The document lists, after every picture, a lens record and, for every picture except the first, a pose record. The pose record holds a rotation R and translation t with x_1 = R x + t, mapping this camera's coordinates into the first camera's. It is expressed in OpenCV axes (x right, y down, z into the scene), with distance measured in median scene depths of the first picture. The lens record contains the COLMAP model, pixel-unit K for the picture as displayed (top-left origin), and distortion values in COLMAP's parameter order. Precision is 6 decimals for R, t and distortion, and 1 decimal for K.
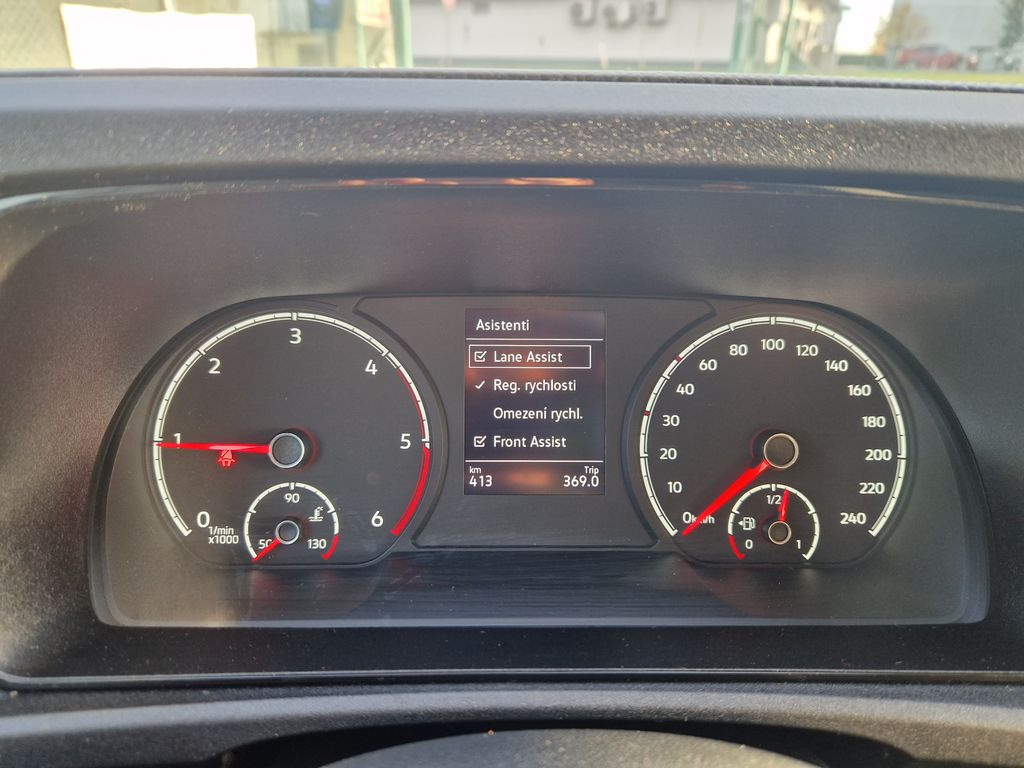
lens RADIAL K [[696.6, 0, 508.3], [0, 696.6, 367.4], [0, 0, 1]] dist [0.017703, -0.007216]
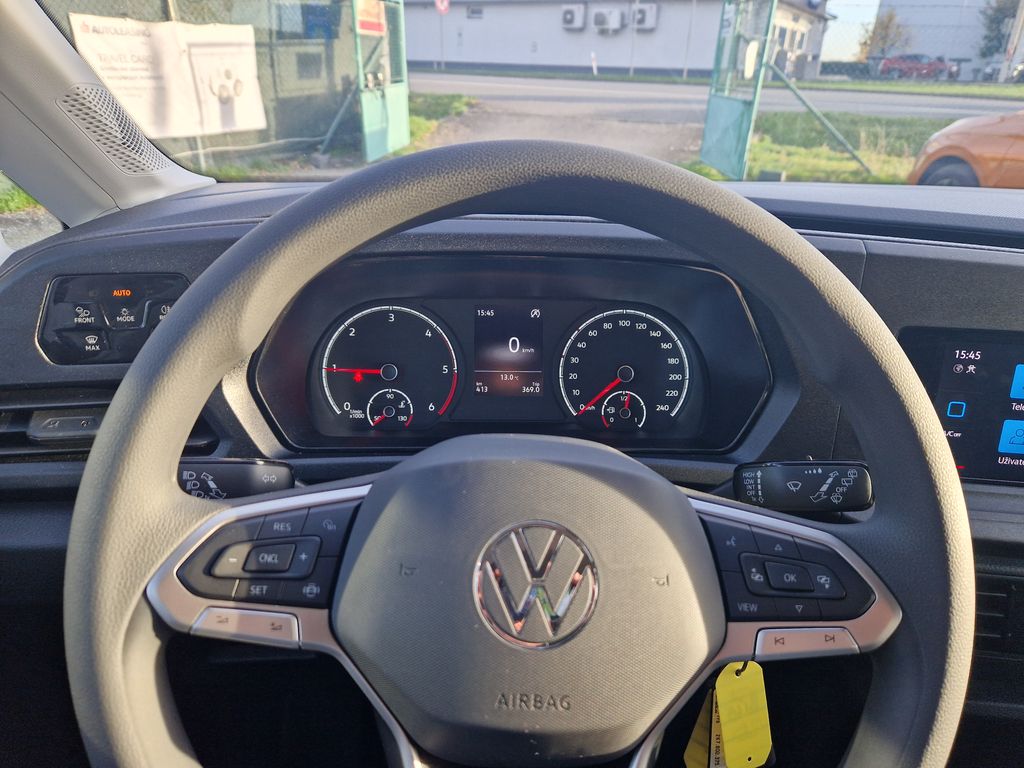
lens RADIAL K [[696.6, 0, 535.1], [0, 696.6, 386.2], [0, 0, 1]] dist [0.017703, -0.007216]
pose [[0.998824, 0.000358, 0.048488, 0.018067], [-0.001553, 0.999696, 0.024625, 0.107061], [-0.048464, -0.024671, 0.998520, -1.086565]]
